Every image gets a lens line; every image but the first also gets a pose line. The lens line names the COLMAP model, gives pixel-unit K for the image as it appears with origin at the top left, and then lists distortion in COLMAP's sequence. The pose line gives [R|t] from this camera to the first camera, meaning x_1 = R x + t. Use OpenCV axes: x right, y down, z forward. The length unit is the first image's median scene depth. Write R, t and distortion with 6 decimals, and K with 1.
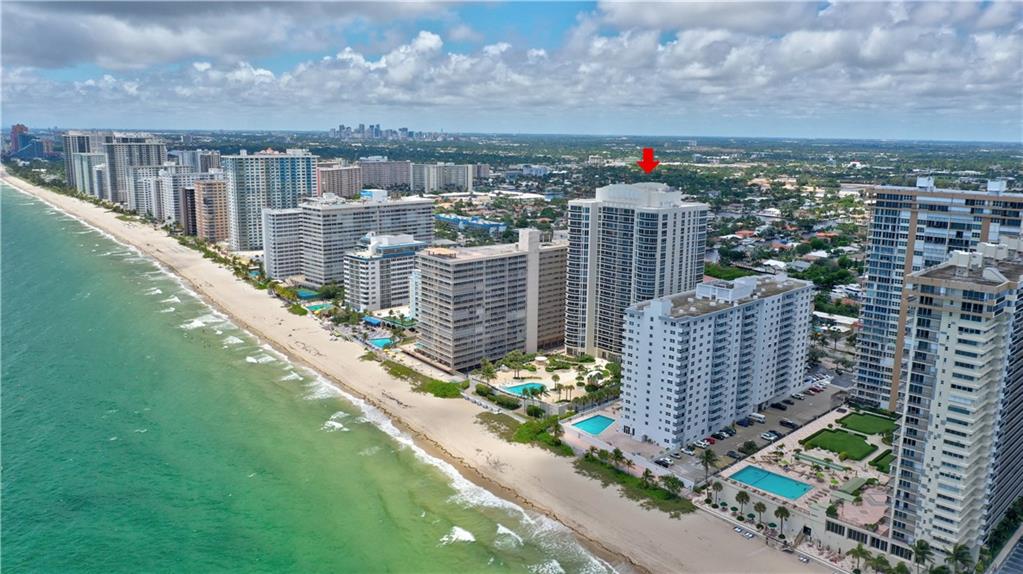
lens RADIAL K [[790.2, 0, 510.4], [0, 790.2, 291.7], [0, 0, 1]] dist [-0.017336, -0.001038]
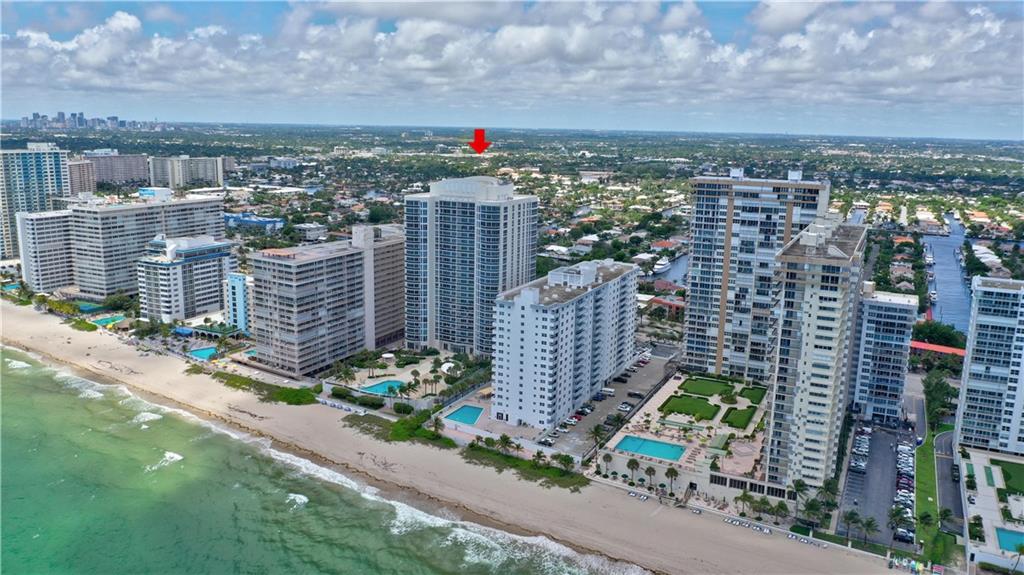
lens RADIAL K [[791.0, 0, 510.9], [0, 791.0, 292.2], [0, 0, 1]] dist [-0.017336, -0.001038]
pose [[0.945082, -0.062530, 0.320797, -0.129136], [0.058457, 0.998040, 0.022322, -0.007940], [-0.321564, -0.002343, 0.946885, 0.010046]]
